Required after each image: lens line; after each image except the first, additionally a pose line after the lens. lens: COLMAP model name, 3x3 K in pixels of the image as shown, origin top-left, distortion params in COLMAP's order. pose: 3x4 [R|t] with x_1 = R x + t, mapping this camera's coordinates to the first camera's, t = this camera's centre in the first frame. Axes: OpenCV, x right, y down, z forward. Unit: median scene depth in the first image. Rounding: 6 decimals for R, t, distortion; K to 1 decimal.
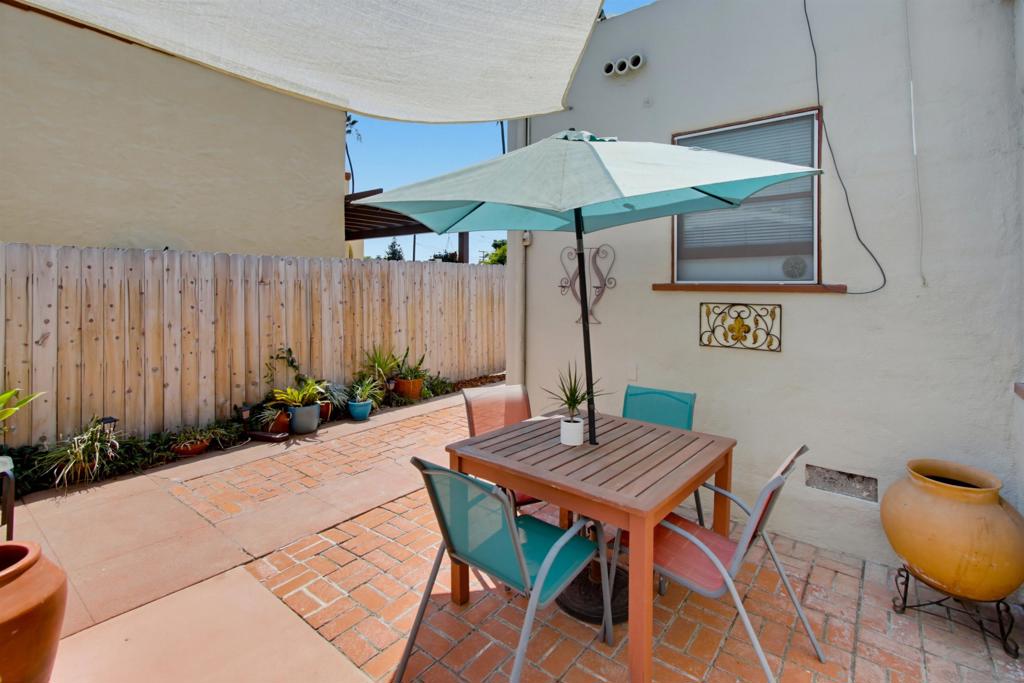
lens RADIAL K [[472.0, 0, 514.5], [0, 472.0, 282.7], [0, 0, 1]] dist [0.010819, 0.002707]
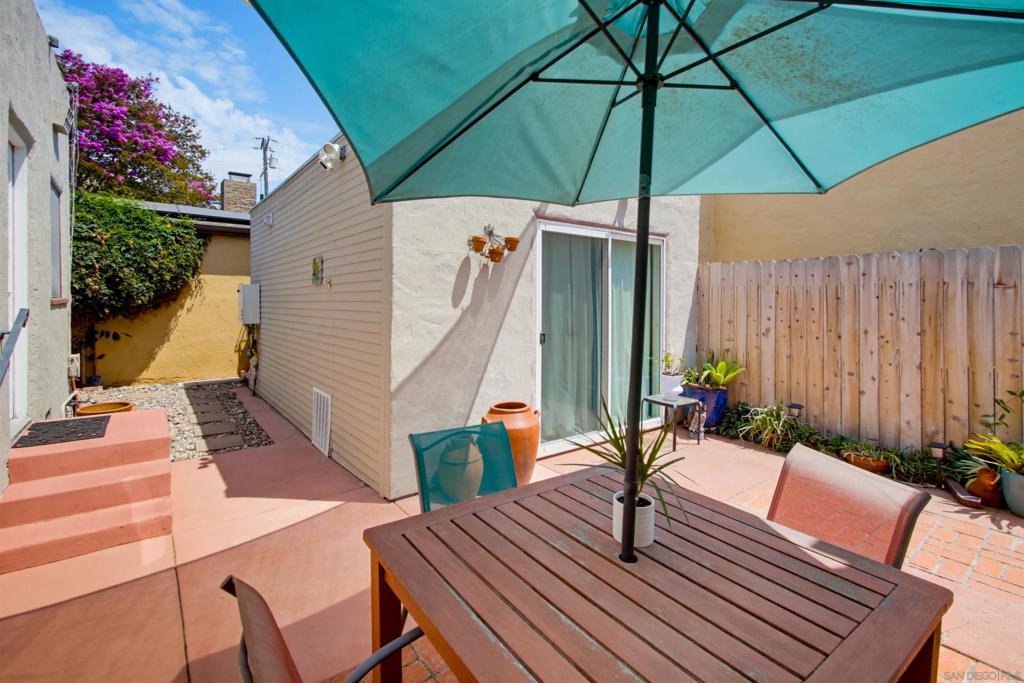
lens RADIAL K [[472.0, 0, 516.7], [0, 472.0, 303.0], [0, 0, 1]] dist [0.010819, 0.002707]
pose [[-0.242926, 0.005129, -0.970031, 0.390579], [0.003440, 0.999984, 0.004426, 0.024945], [0.970039, -0.002262, -0.242940, 0.550739]]
